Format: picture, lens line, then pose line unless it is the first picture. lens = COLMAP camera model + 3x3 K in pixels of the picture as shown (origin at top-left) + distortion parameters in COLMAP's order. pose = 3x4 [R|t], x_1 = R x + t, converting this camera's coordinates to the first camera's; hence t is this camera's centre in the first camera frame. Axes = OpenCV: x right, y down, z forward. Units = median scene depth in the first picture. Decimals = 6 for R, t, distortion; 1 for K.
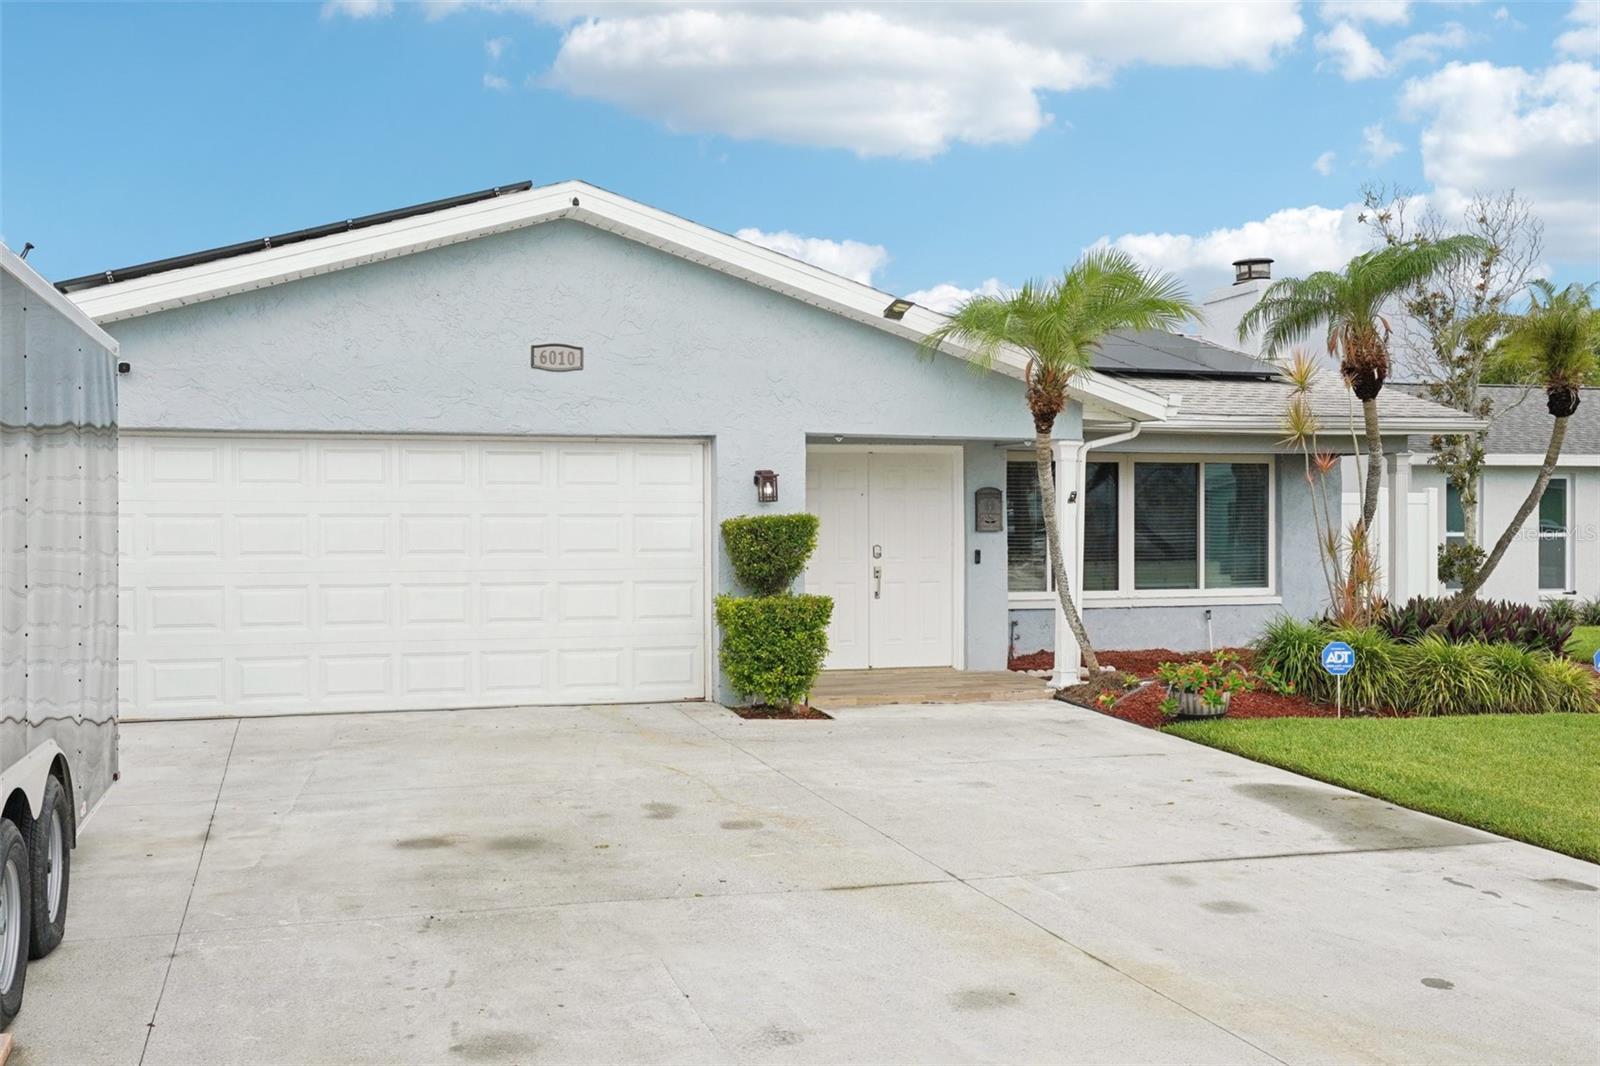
lens RADIAL K [[1550.6, 0, 800.0], [0, 1550.6, 533.0], [0, 0, 1]] dist [0.021869, 0.005829]
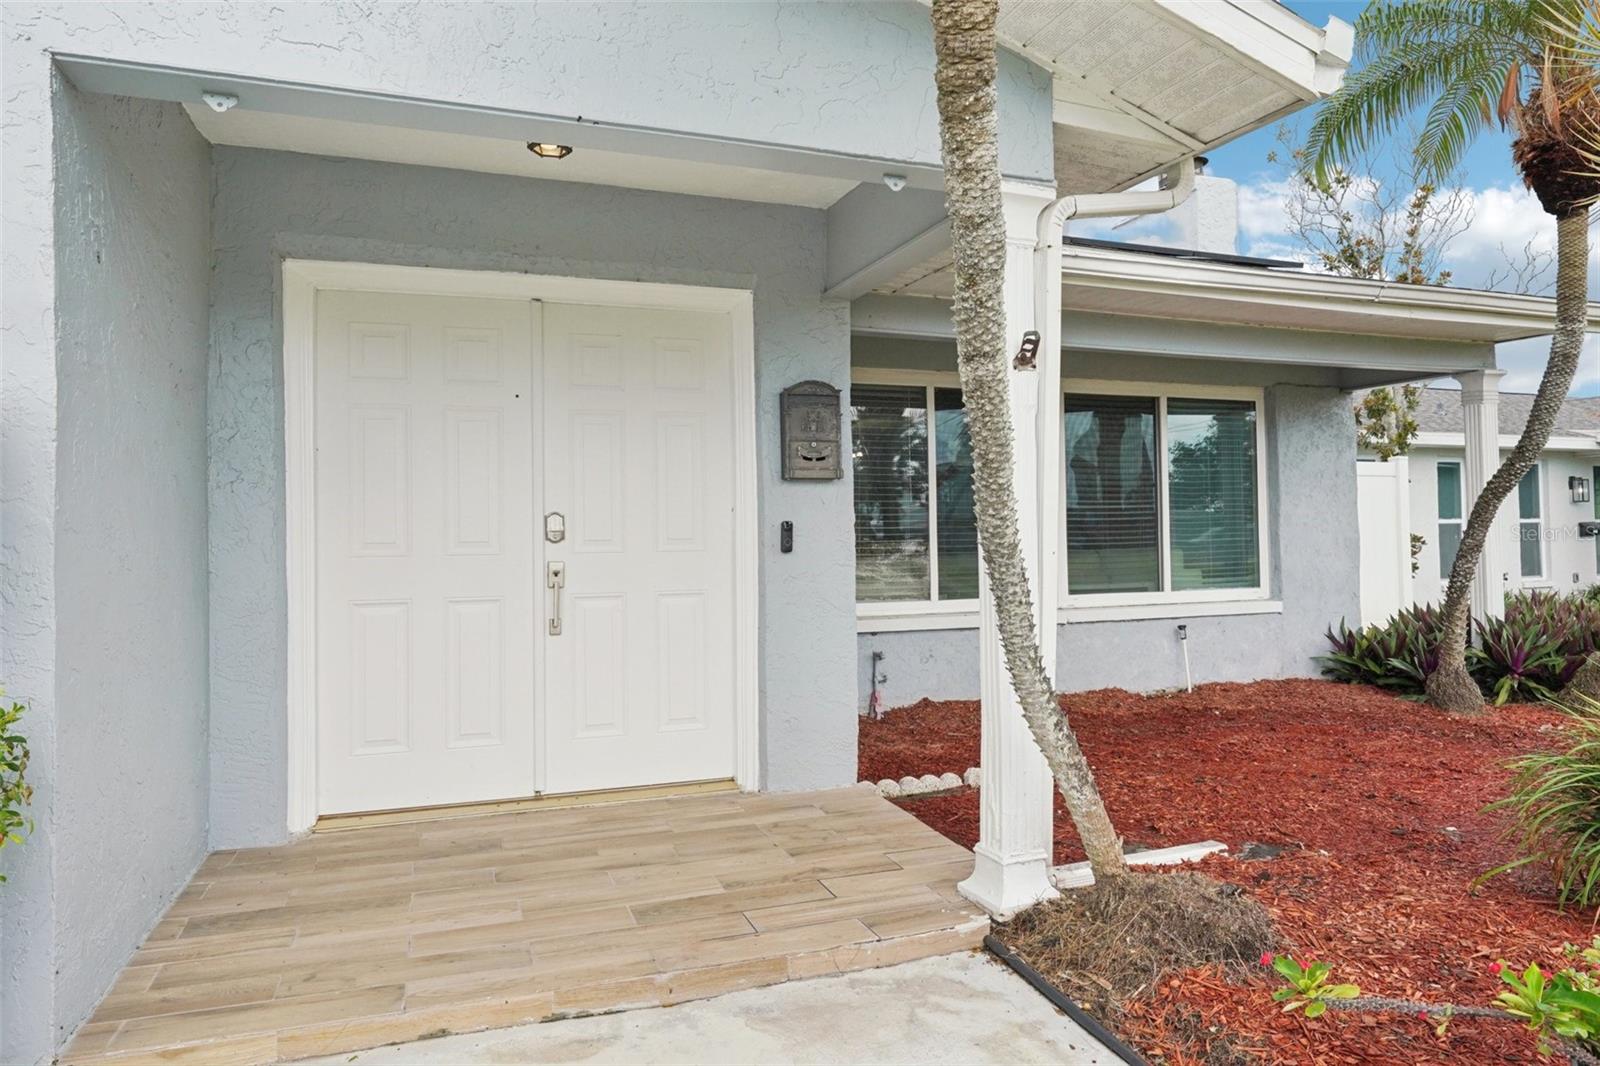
lens RADIAL K [[969.9, 0, 764.9], [0, 969.9, 511.6], [0, 0, 1]] dist [-0.025018, 0.003818]
pose [[0.999877, -0.011417, 0.010749, 0.117387], [0.011773, 0.999362, -0.033707, 0.019365], [-0.010358, 0.033829, 0.999374, 0.804803]]
